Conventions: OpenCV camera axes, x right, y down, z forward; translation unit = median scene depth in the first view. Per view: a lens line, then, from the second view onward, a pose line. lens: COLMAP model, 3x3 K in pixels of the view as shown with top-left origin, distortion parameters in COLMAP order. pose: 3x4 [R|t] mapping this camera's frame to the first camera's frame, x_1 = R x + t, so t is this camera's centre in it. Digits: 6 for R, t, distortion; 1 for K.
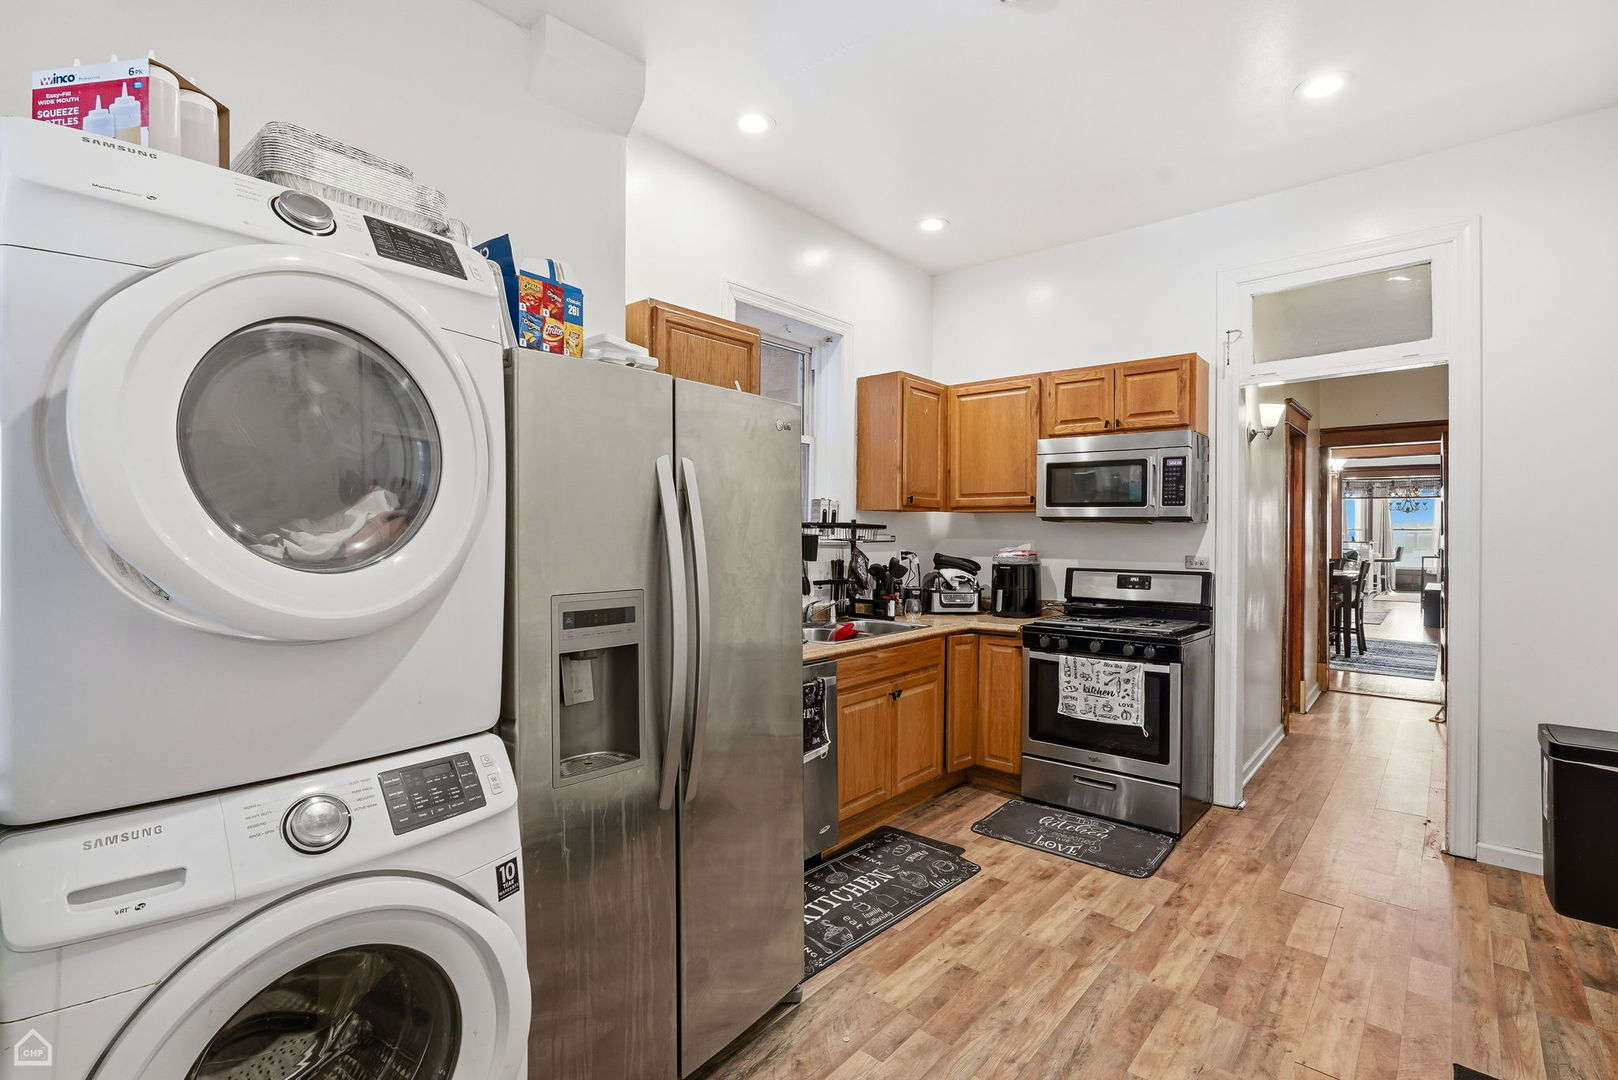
lens RADIAL K [[733.2, 0, 815.4], [0, 733.2, 540.0], [0, 0, 1]] dist [-0.011513, 0.000354]
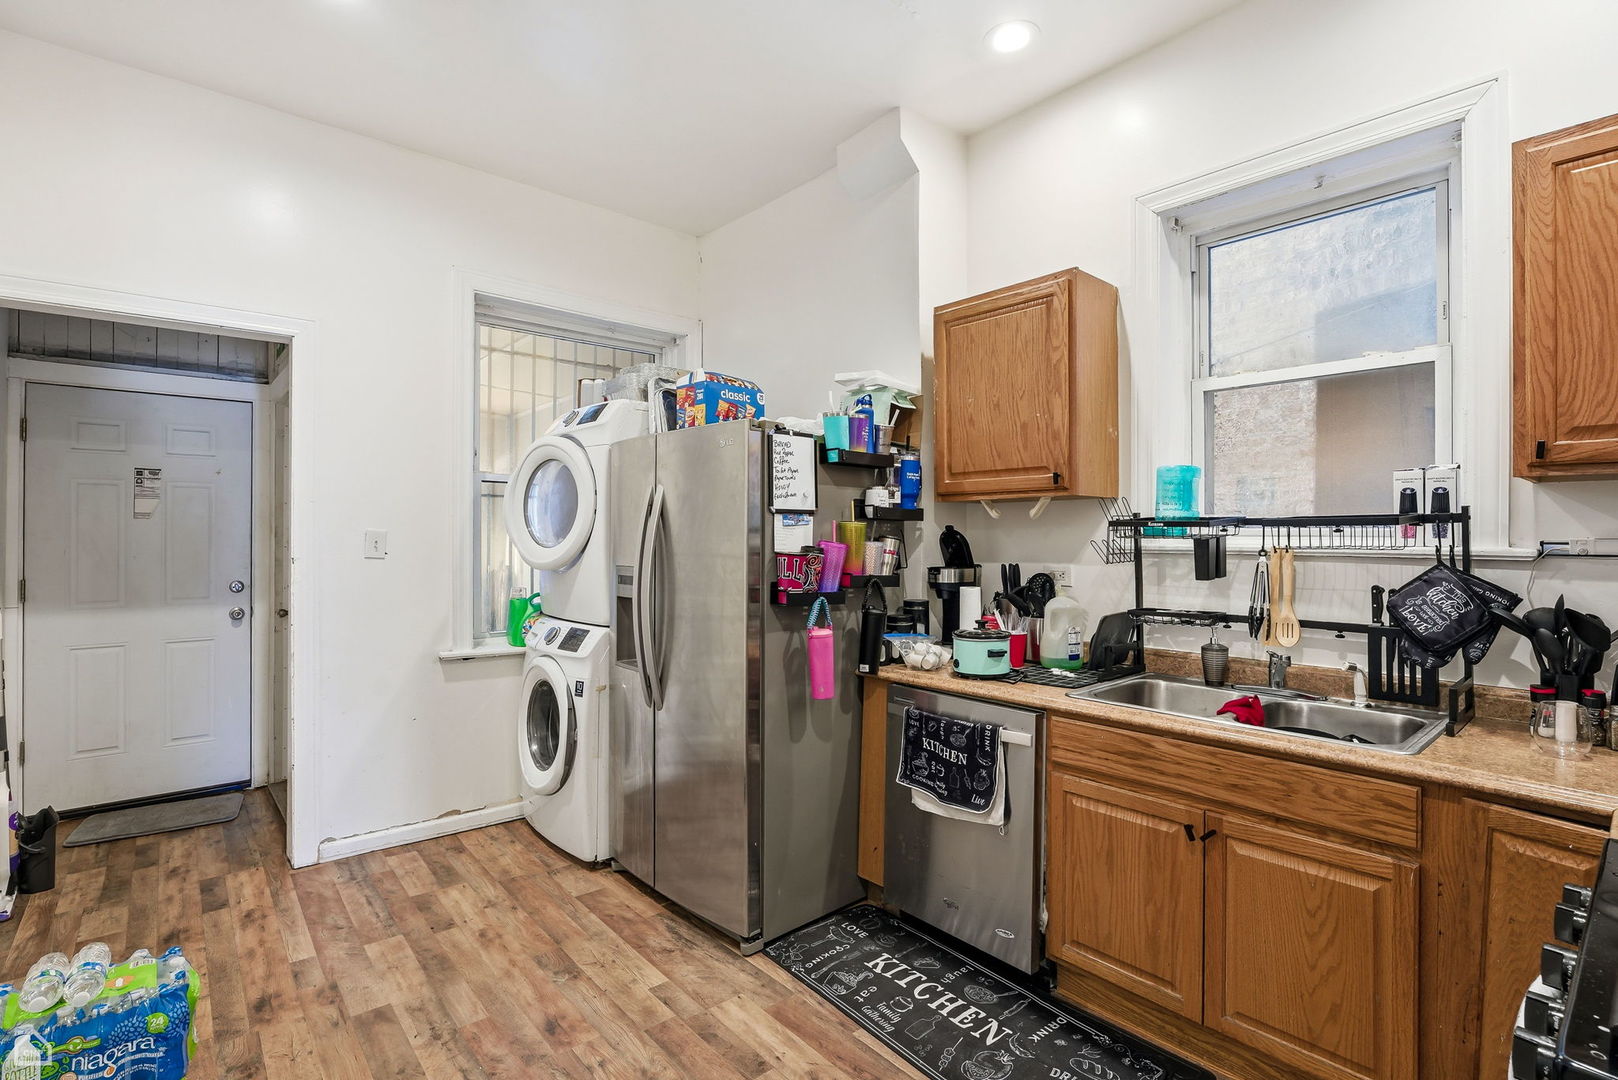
lens RADIAL K [[766.3, 0, 809.0], [0, 766.3, 540.0], [0, 0, 1]] dist [-0.001740, 0.000327]
pose [[-0.139449, 0.002724, -0.990225, 0.915282], [-0.012166, 0.999916, 0.004464, -0.004431], [0.990154, 0.012670, -0.139405, 1.028528]]
